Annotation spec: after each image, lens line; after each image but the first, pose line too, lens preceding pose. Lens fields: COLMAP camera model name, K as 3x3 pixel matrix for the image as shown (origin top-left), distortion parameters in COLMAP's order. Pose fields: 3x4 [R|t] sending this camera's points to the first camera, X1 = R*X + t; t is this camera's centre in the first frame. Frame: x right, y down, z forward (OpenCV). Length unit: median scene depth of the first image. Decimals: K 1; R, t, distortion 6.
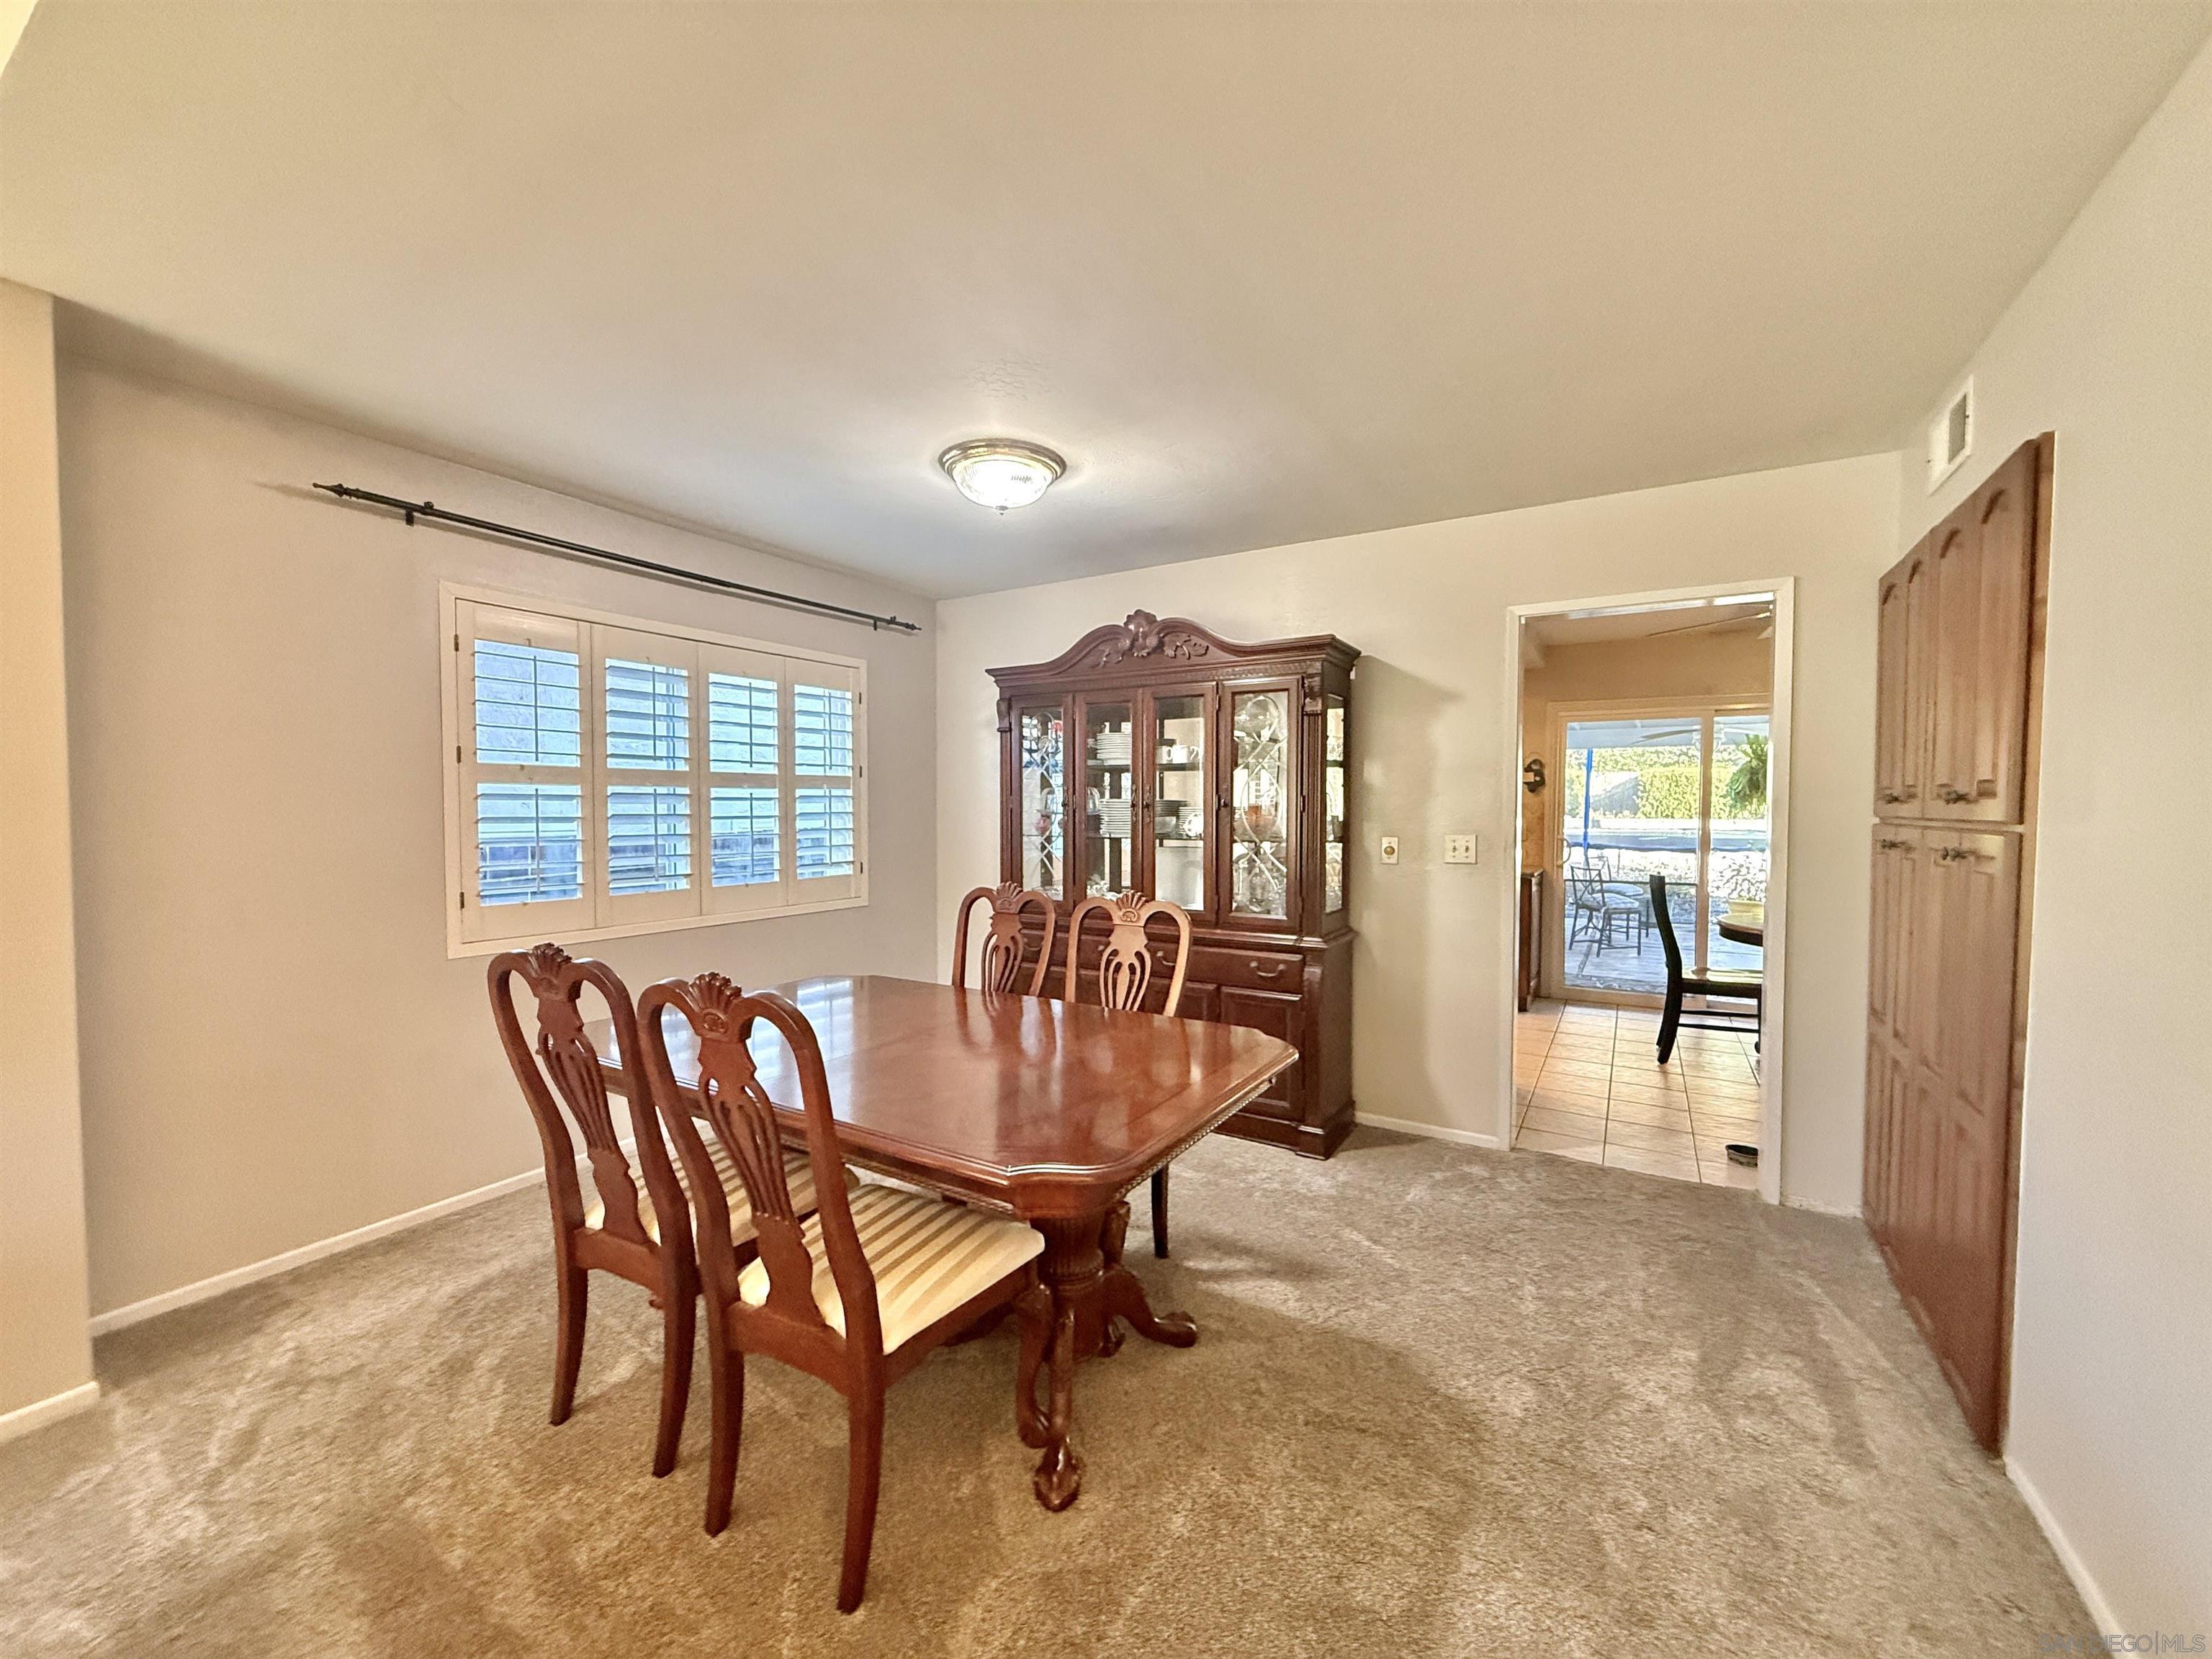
lens RADIAL K [[882.5, 0, 1100.3], [0, 882.5, 838.9], [0, 0, 1]] dist [0.001170, -0.000180]
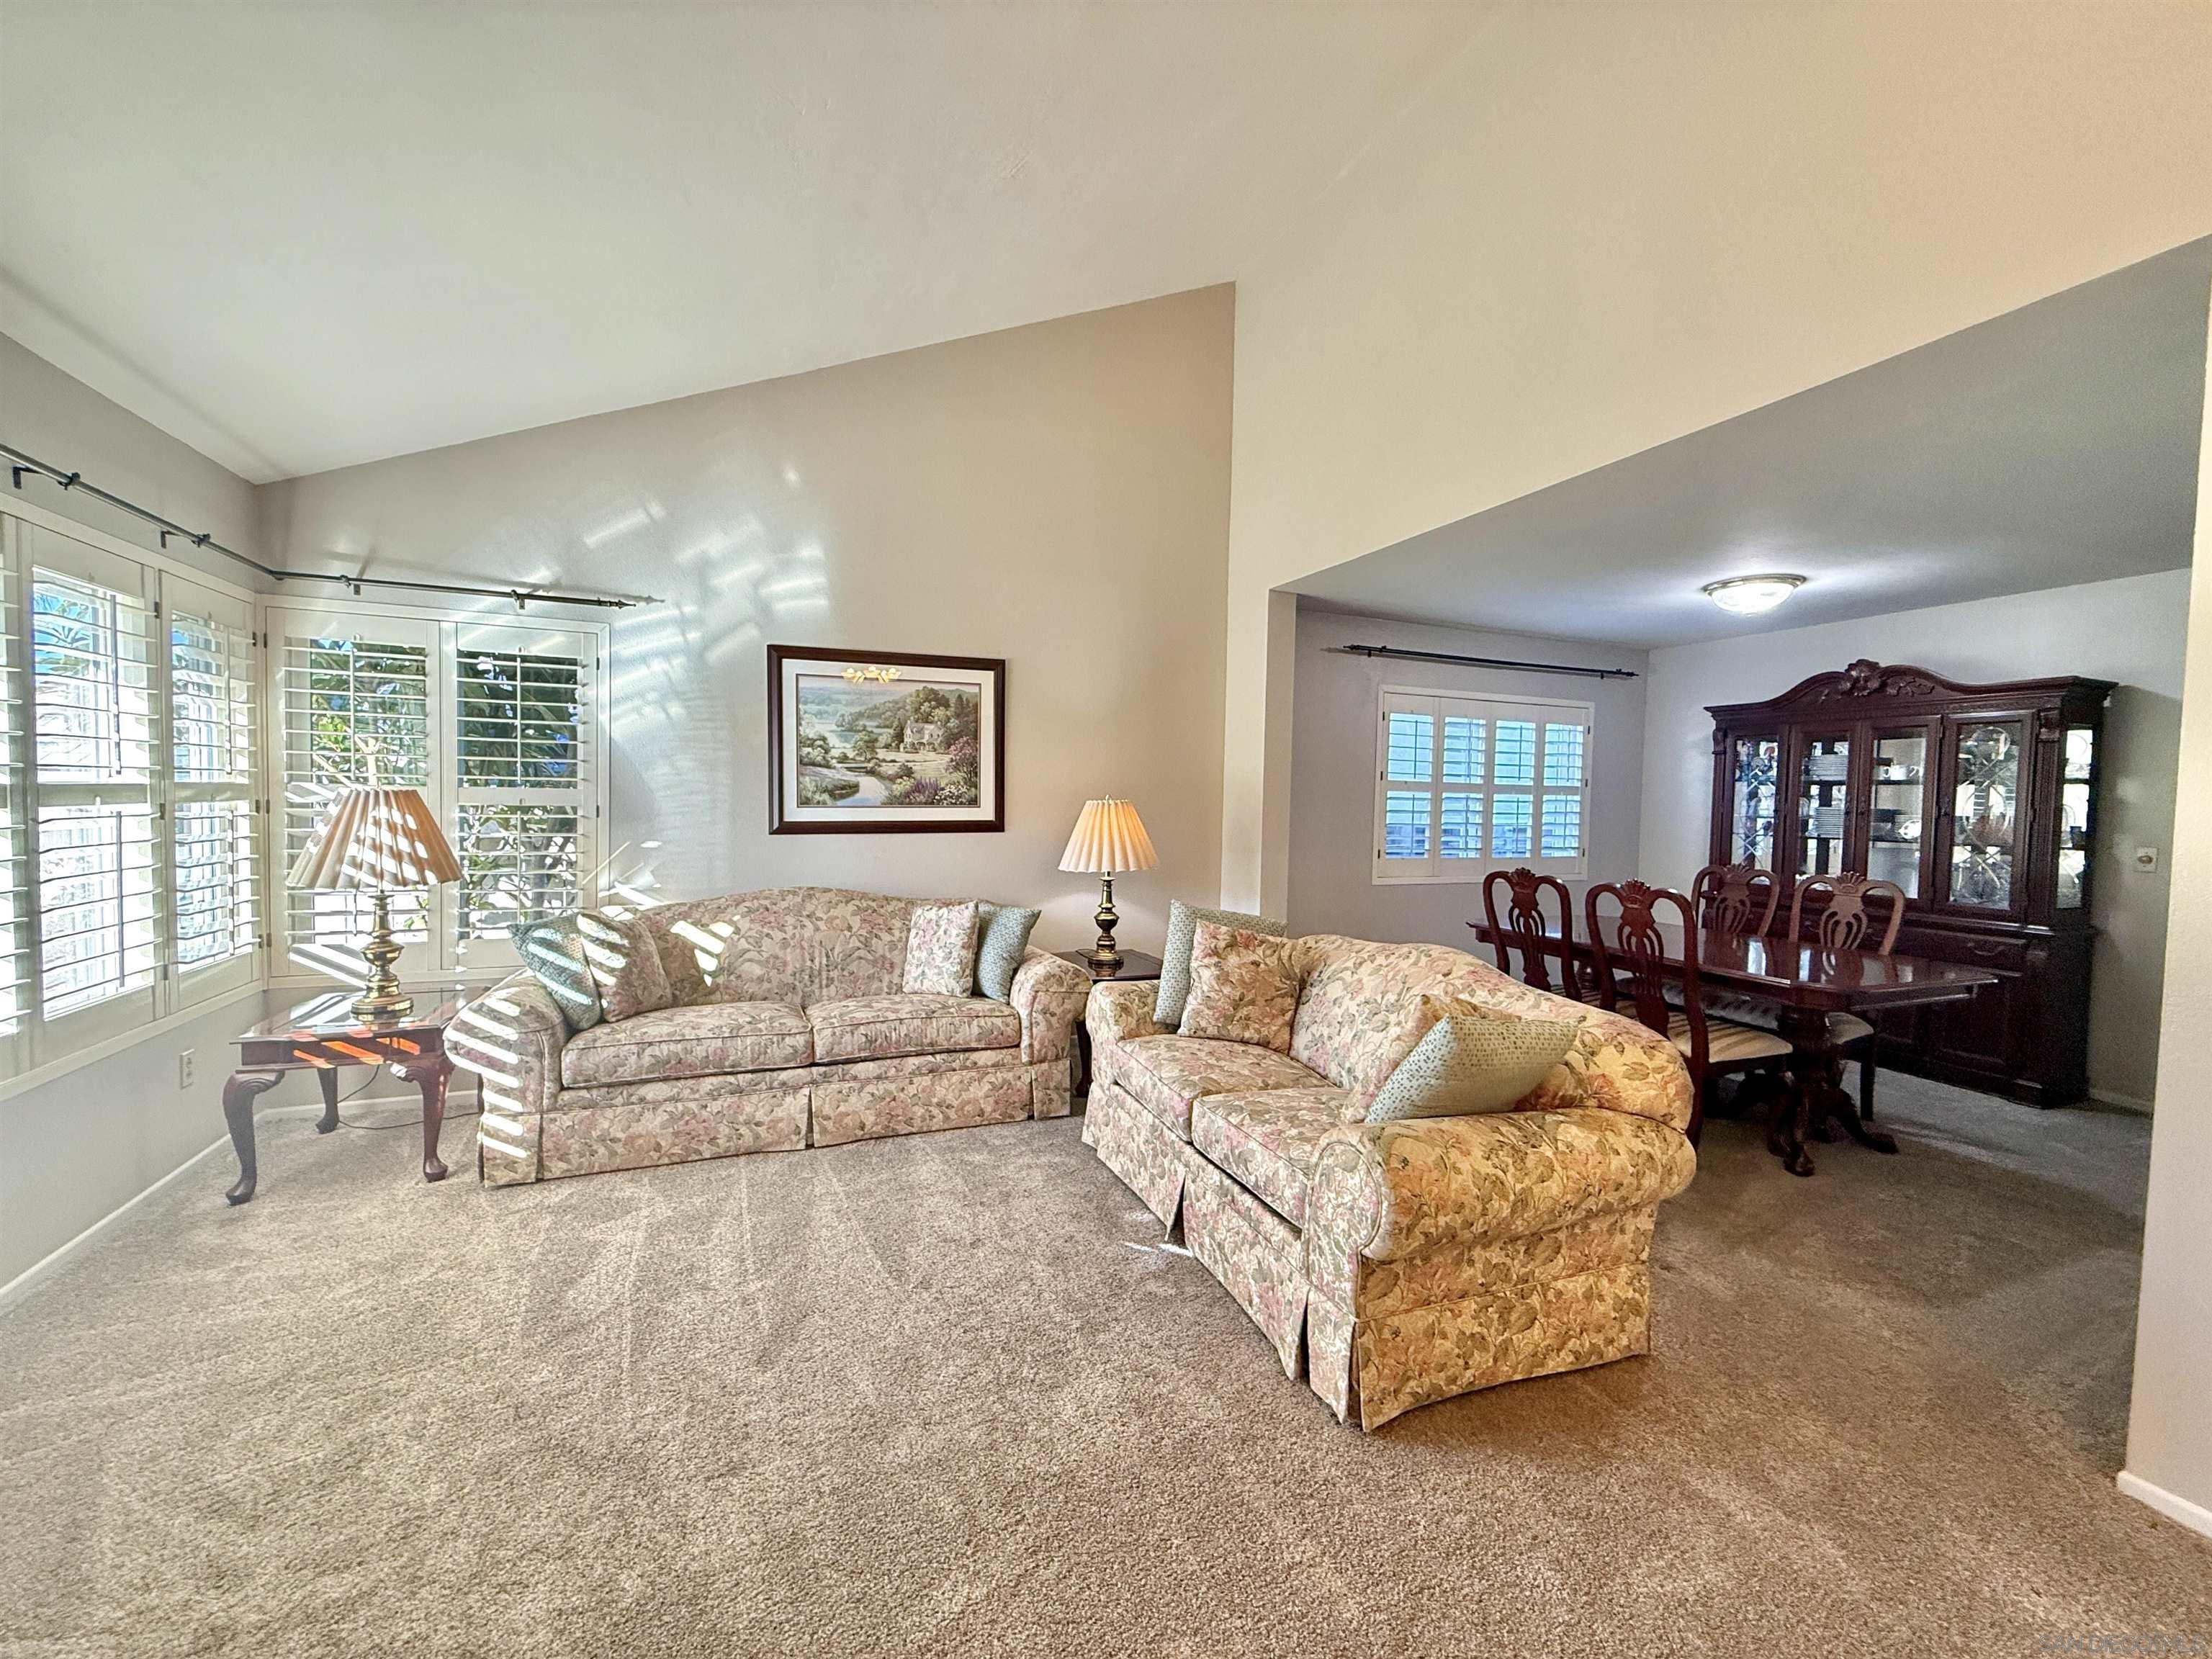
lens RADIAL K [[882.5, 0, 1098.8], [0, 882.5, 835.5], [0, 0, 1]] dist [0.001170, -0.000180]
pose [[0.805548, 0.041678, -0.591063, -0.077894], [-0.042537, 0.999017, 0.012471, 0.025033], [0.591002, 0.015095, 0.806529, -0.666890]]
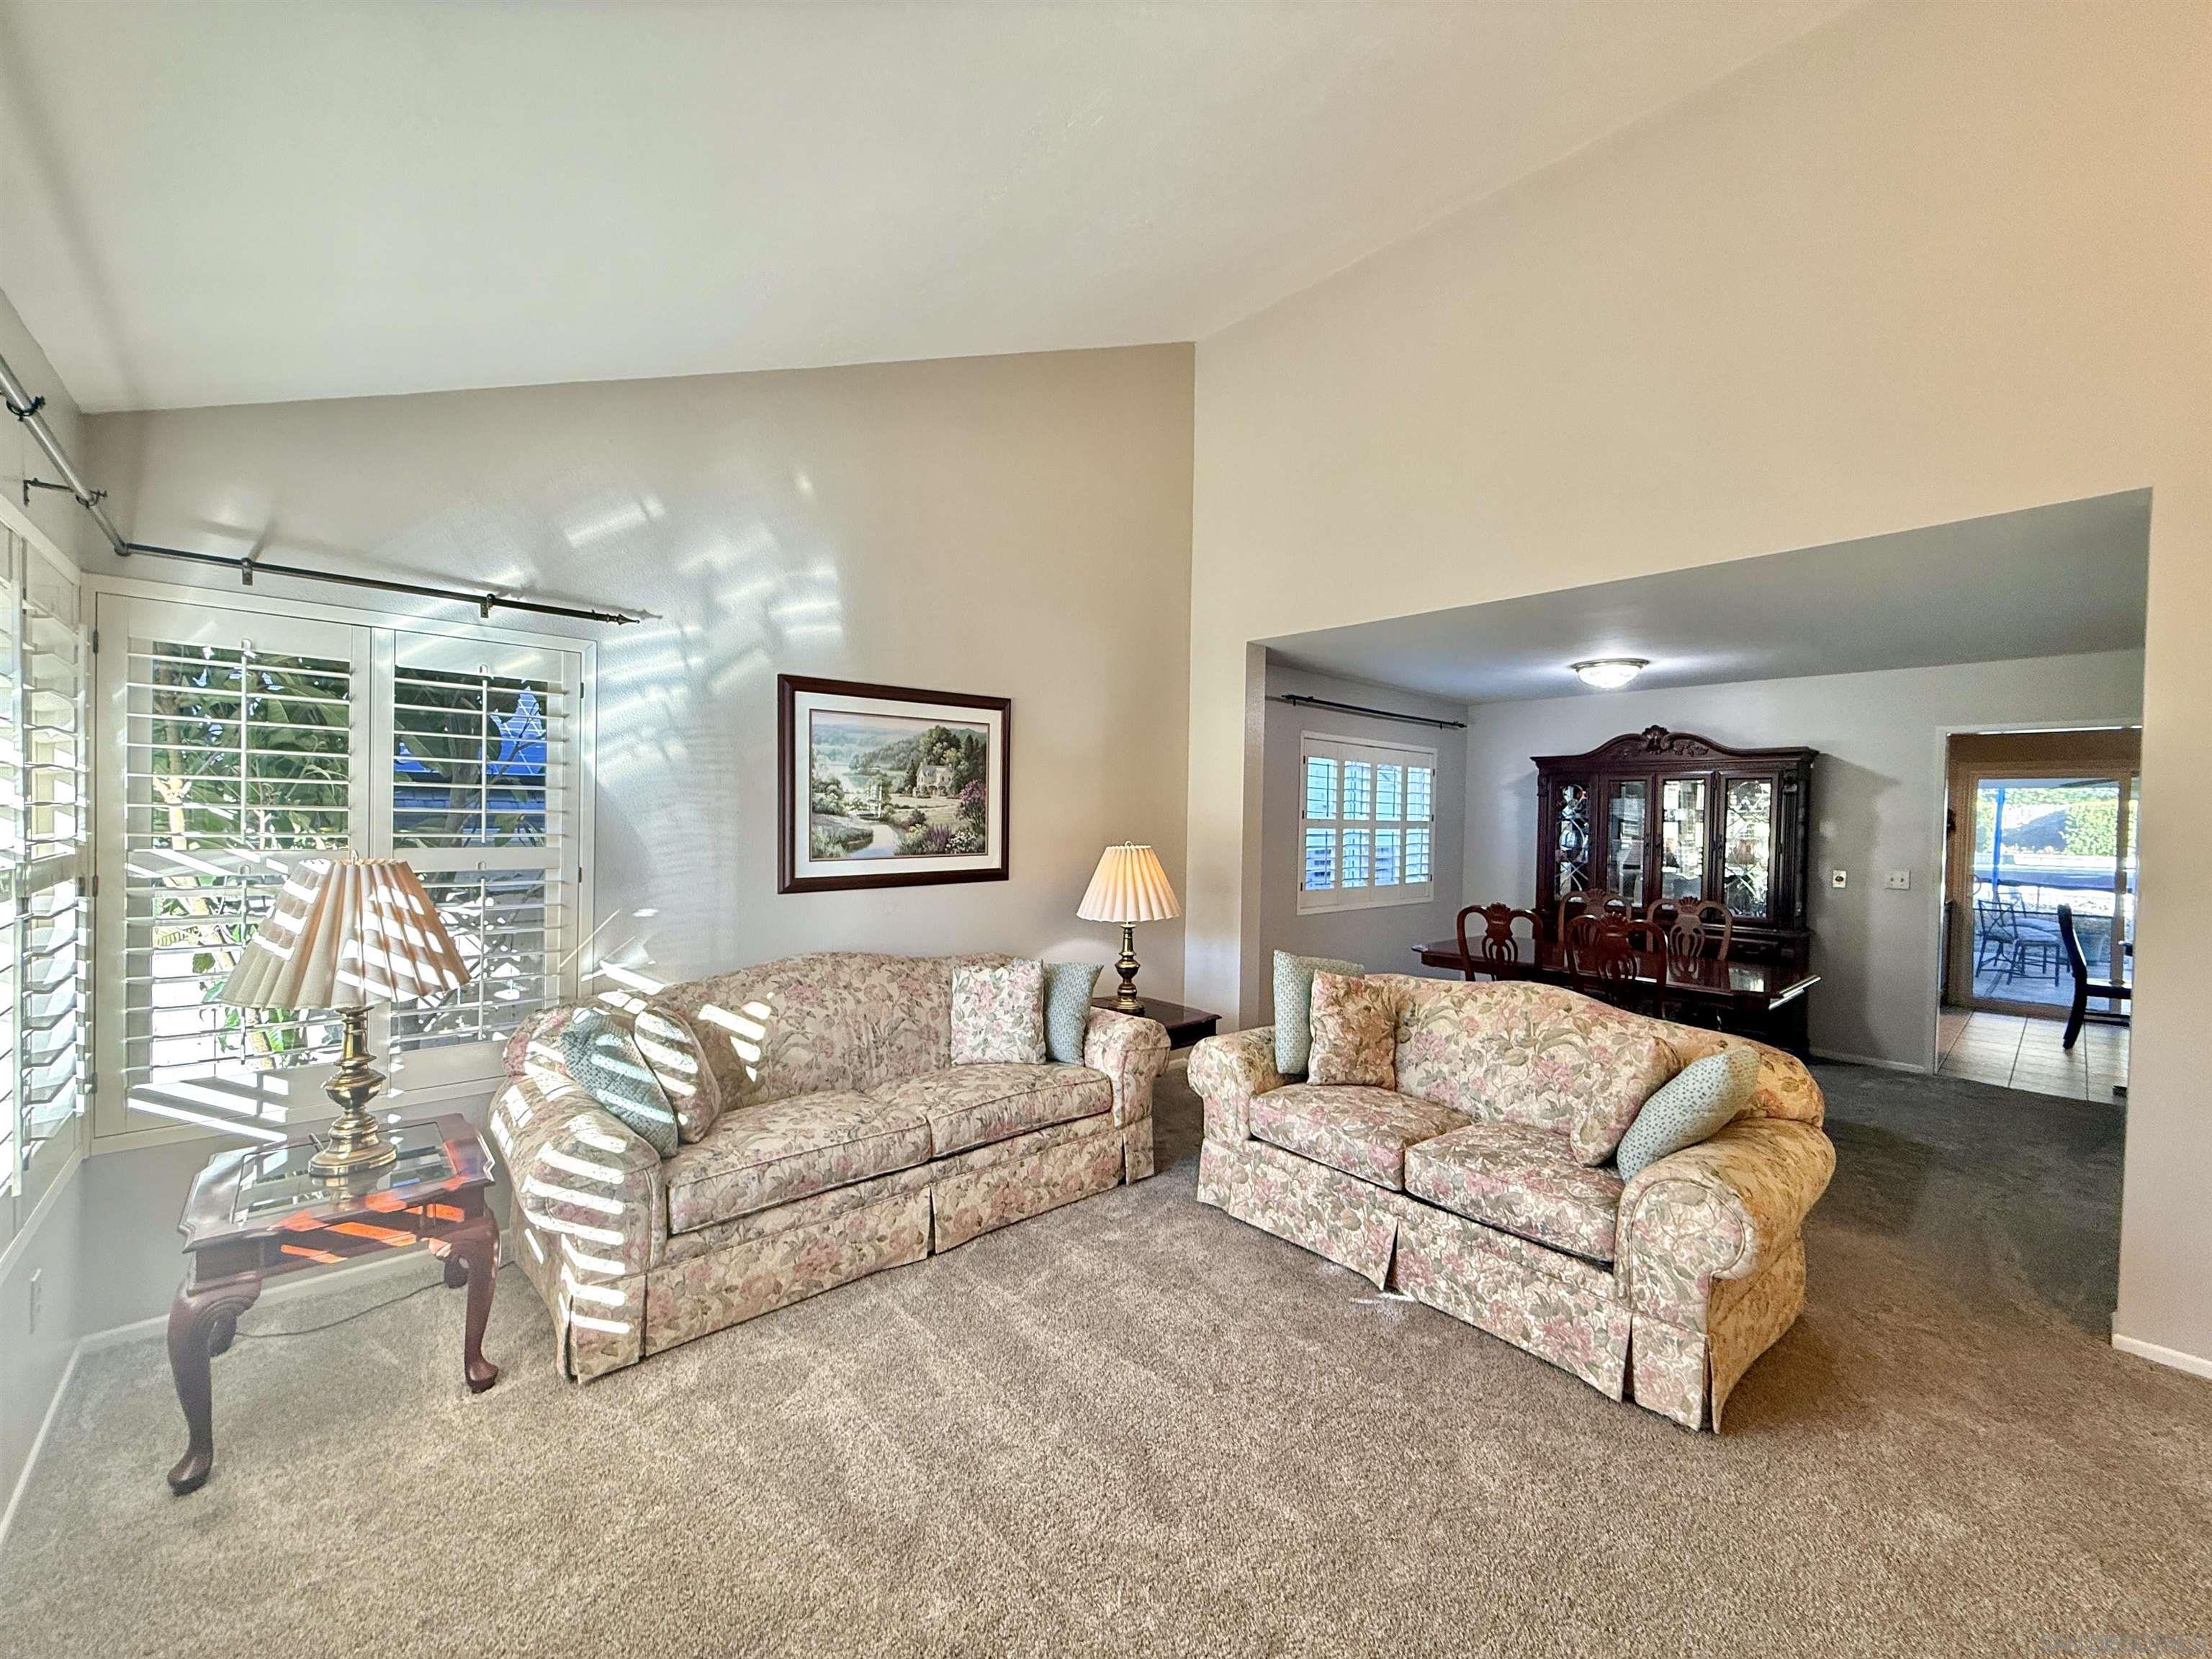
lens RADIAL K [[882.5, 0, 1100.6], [0, 882.5, 834.8], [0, 0, 1]] dist [0.001170, -0.000180]
pose [[0.958422, 0.021631, -0.284532, -0.462957], [-0.027705, 0.999466, -0.017341, -0.001623], [0.284005, 0.024503, 0.958510, -0.834524]]
